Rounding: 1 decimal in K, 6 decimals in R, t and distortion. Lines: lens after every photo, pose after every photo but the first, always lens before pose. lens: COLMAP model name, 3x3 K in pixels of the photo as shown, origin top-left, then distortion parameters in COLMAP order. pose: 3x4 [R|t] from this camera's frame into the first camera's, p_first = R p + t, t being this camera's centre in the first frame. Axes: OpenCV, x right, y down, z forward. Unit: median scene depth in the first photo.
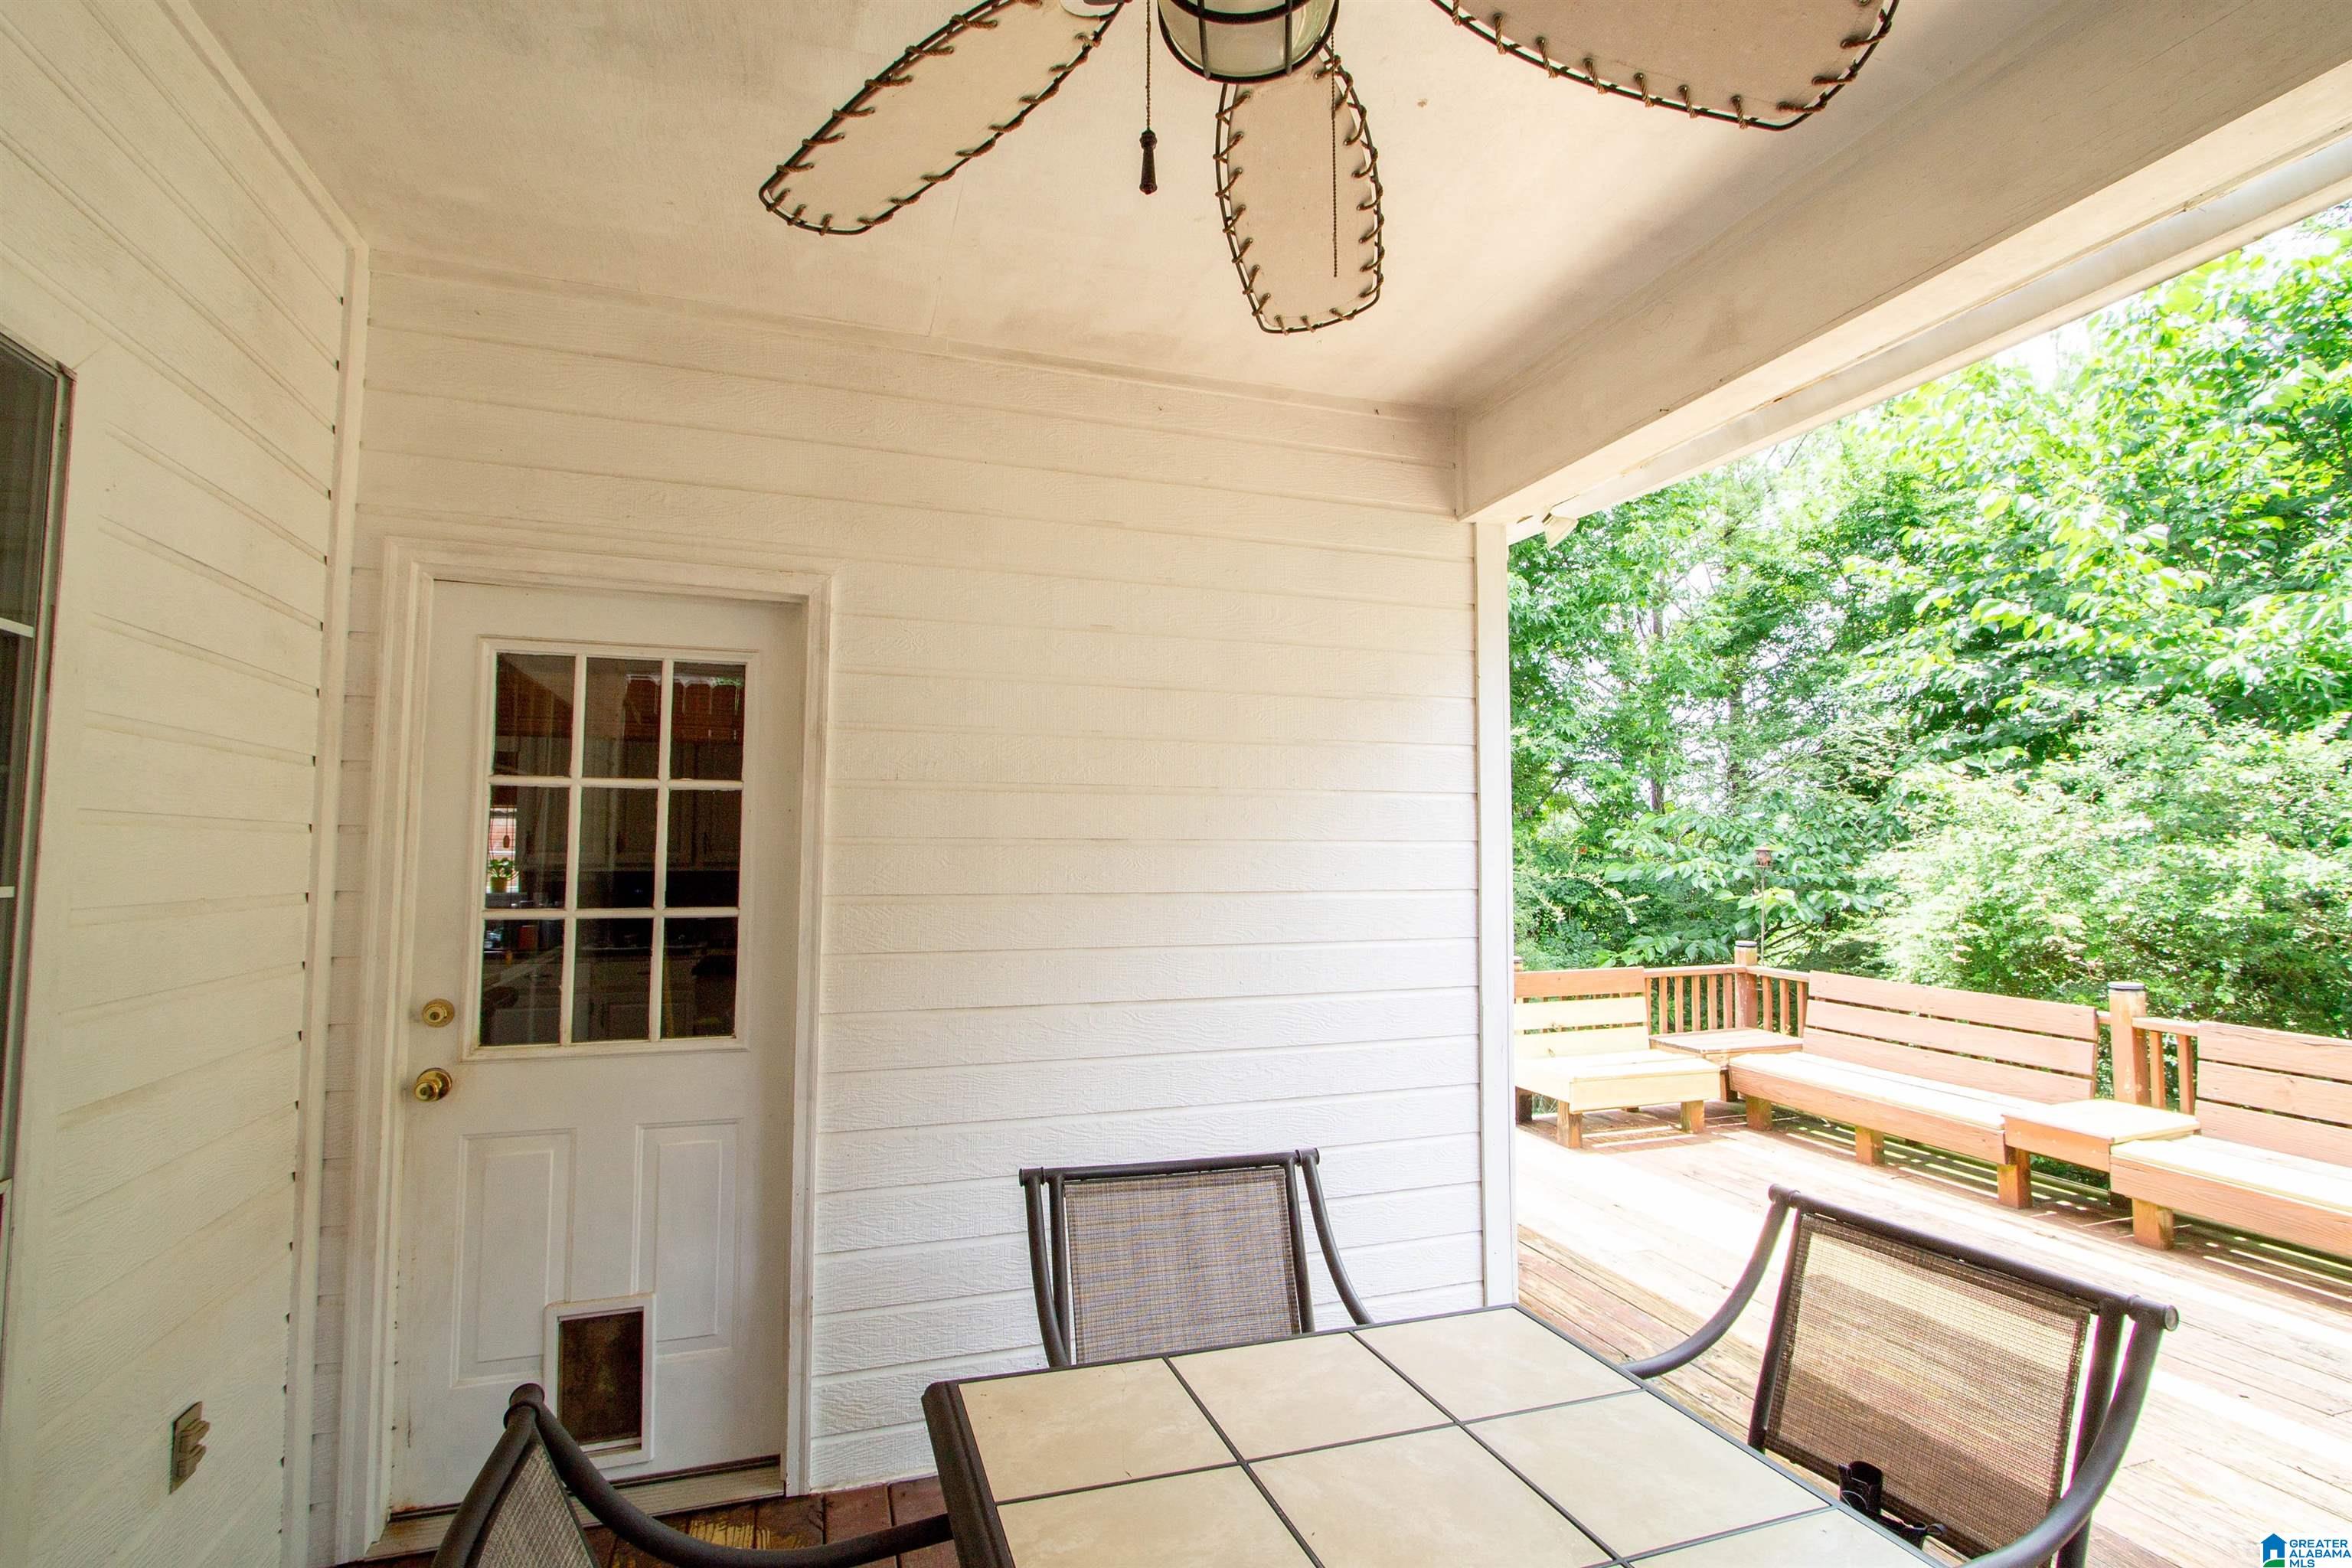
lens RADIAL K [[1106.3, 0, 1179.0], [0, 1106.3, 780.5], [0, 0, 1]] dist [-0.021125, 0.002738]
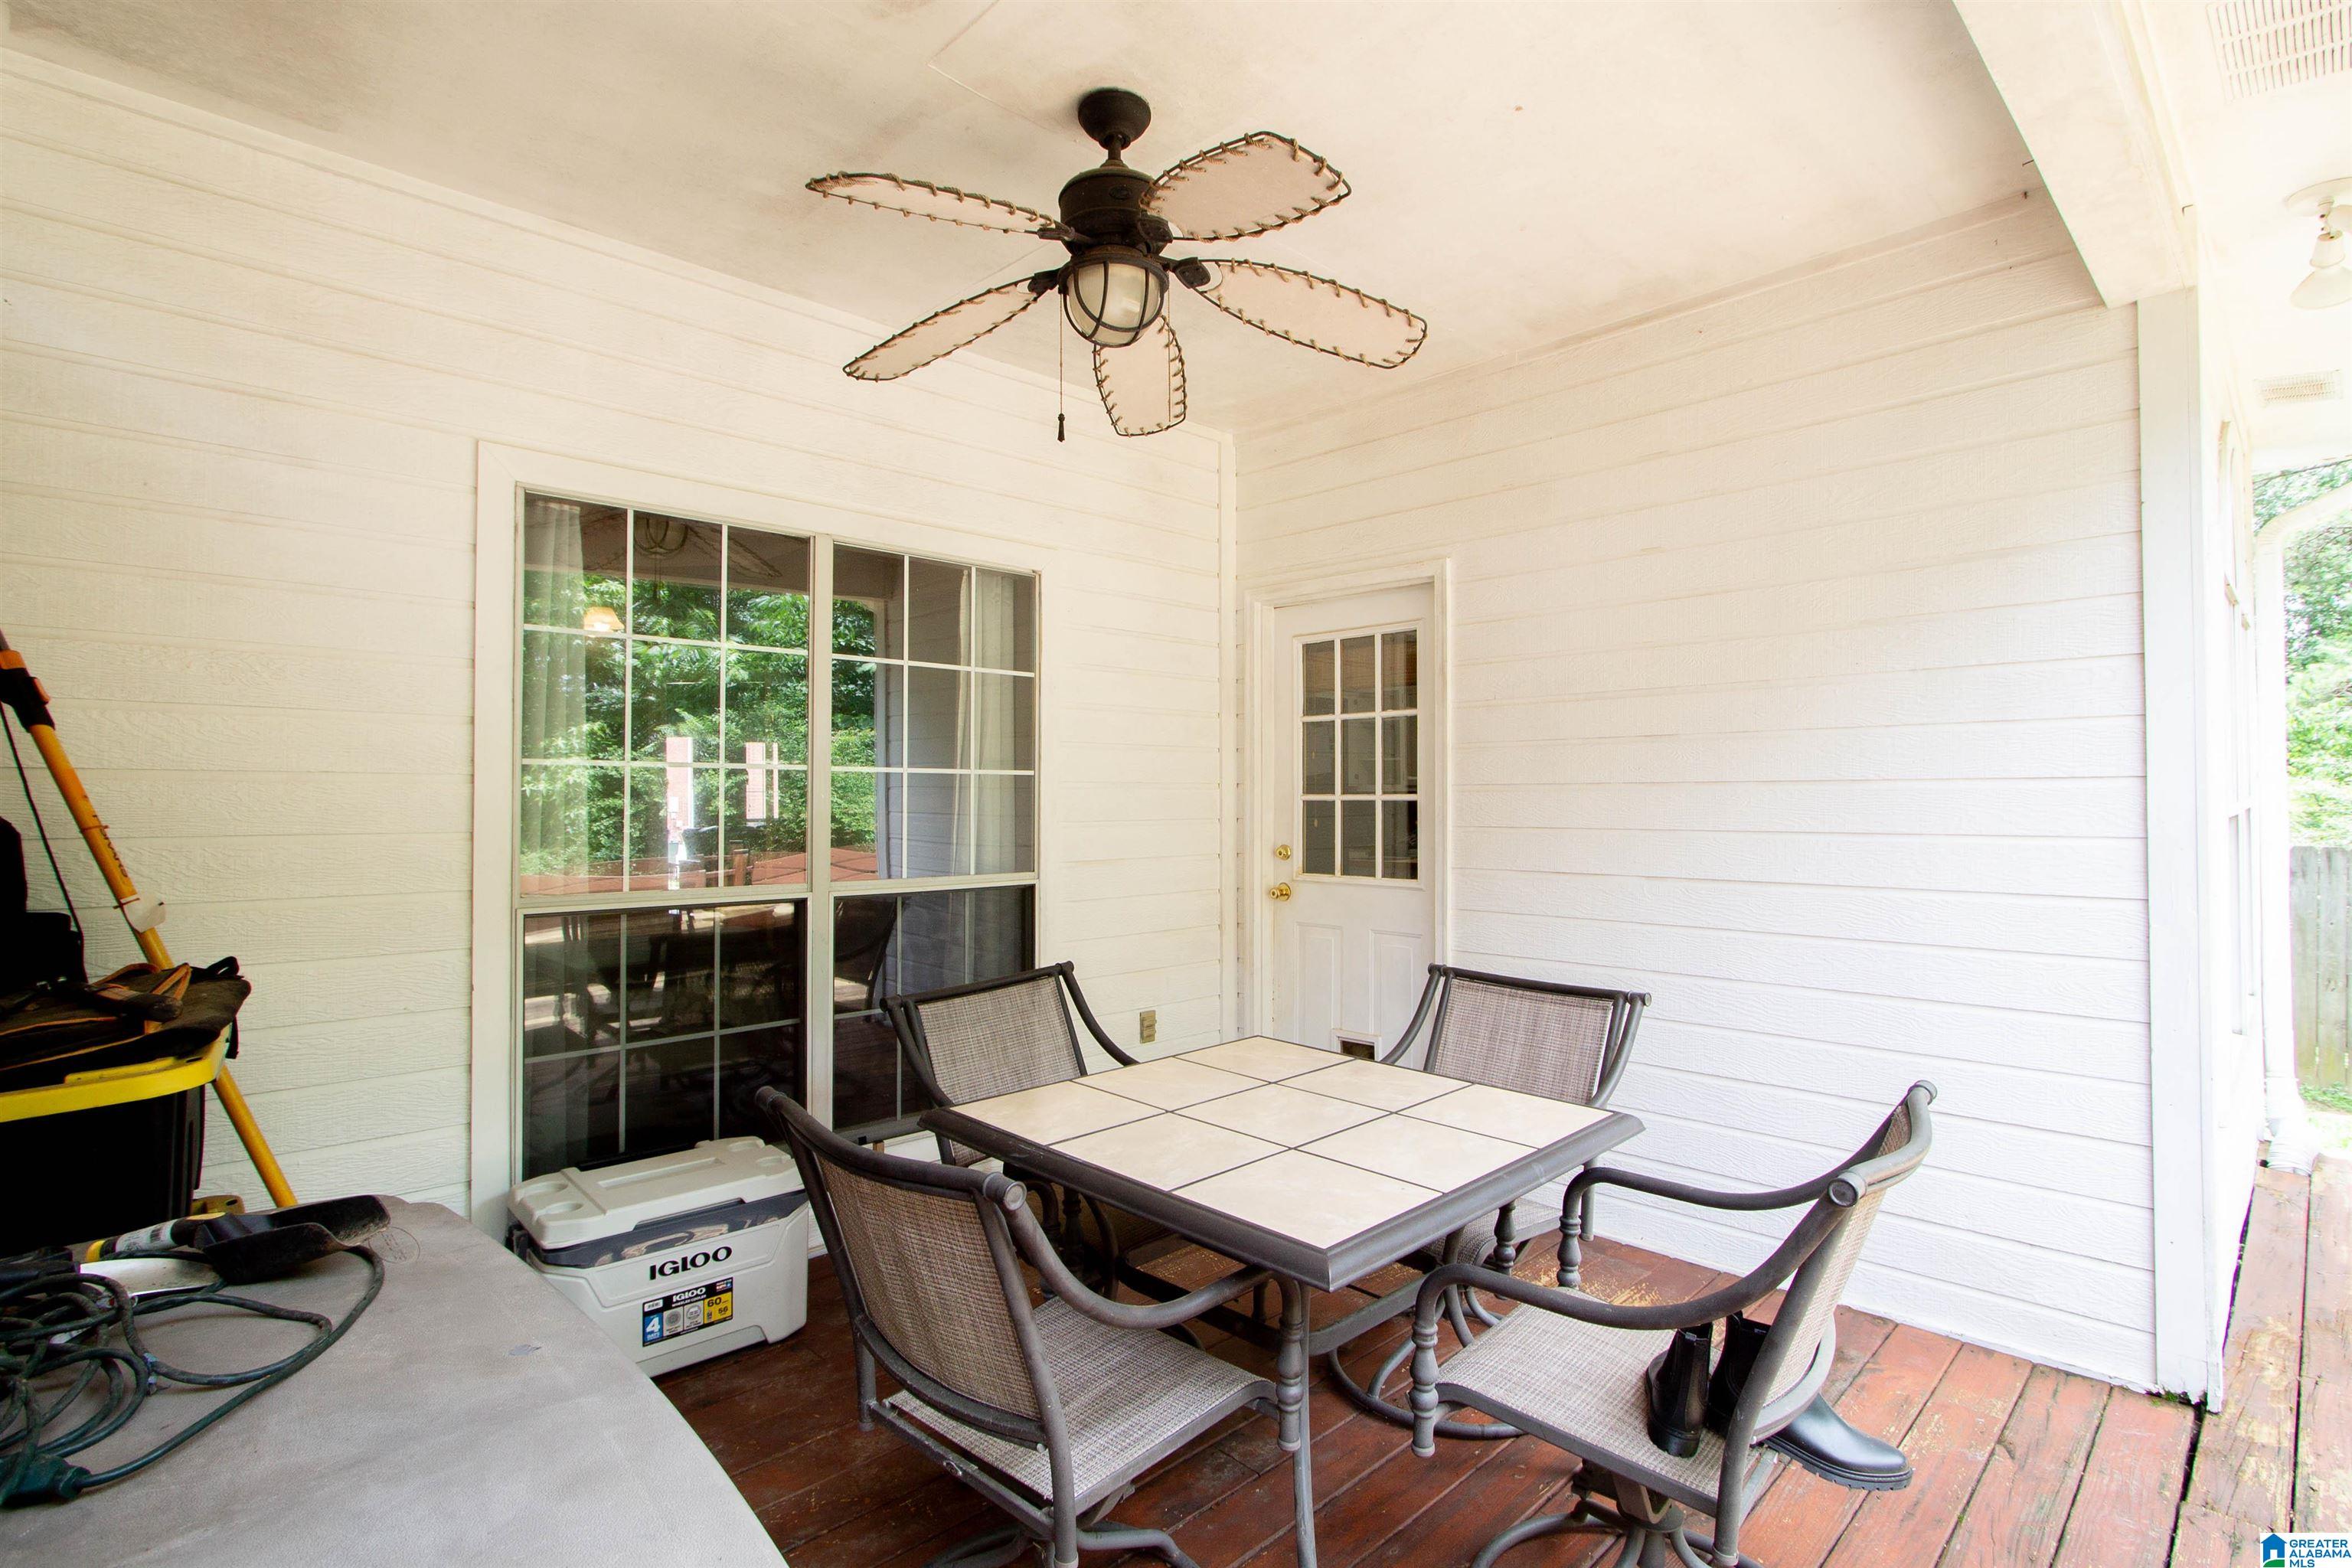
lens RADIAL K [[1106.3, 0, 1160.3], [0, 1106.3, 776.5], [0, 0, 1]] dist [-0.021125, 0.002738]
pose [[0.426293, -0.017882, -0.904408, 0.687227], [0.066263, 0.997736, 0.011506, 0.044062], [0.902155, -0.064834, 0.426513, 0.046380]]
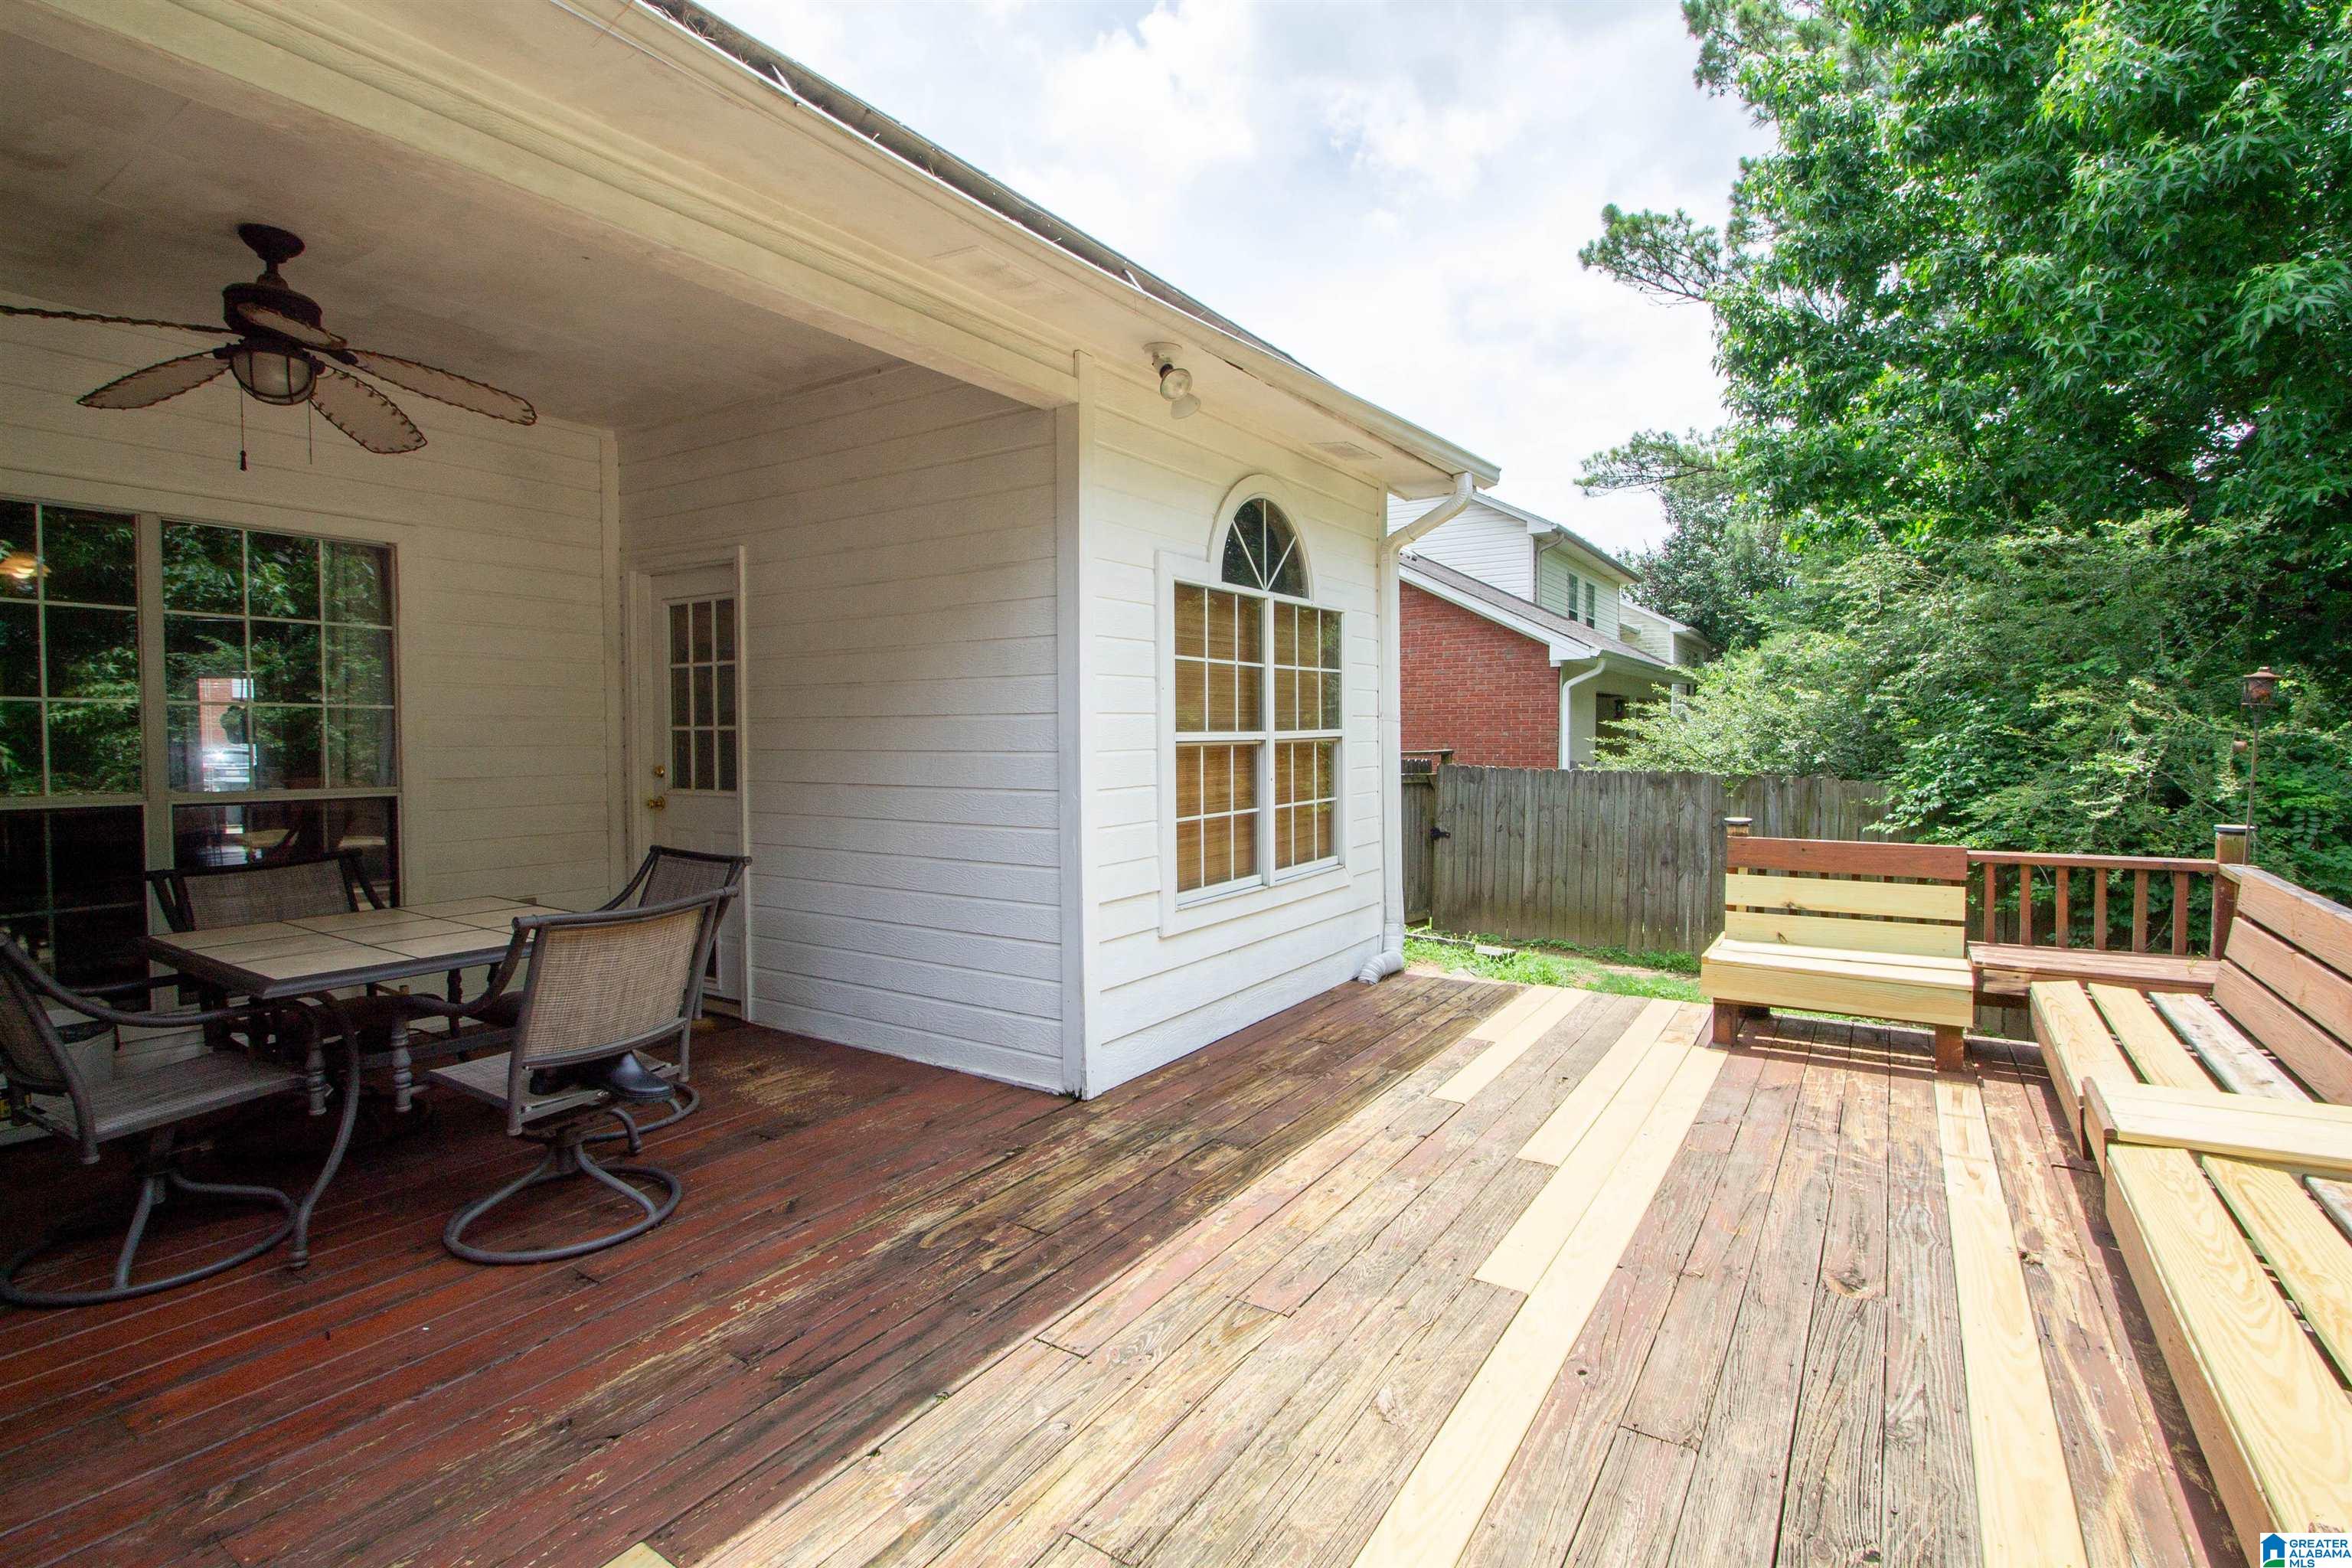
lens RADIAL K [[1106.3, 0, 1186.0], [0, 1106.3, 765.7], [0, 0, 1]] dist [-0.021125, 0.002738]
pose [[0.626720, 0.018504, -0.779025, 1.375687], [0.056856, 0.995968, 0.069398, 0.082700], [0.777168, -0.087785, 0.623141, 0.346776]]
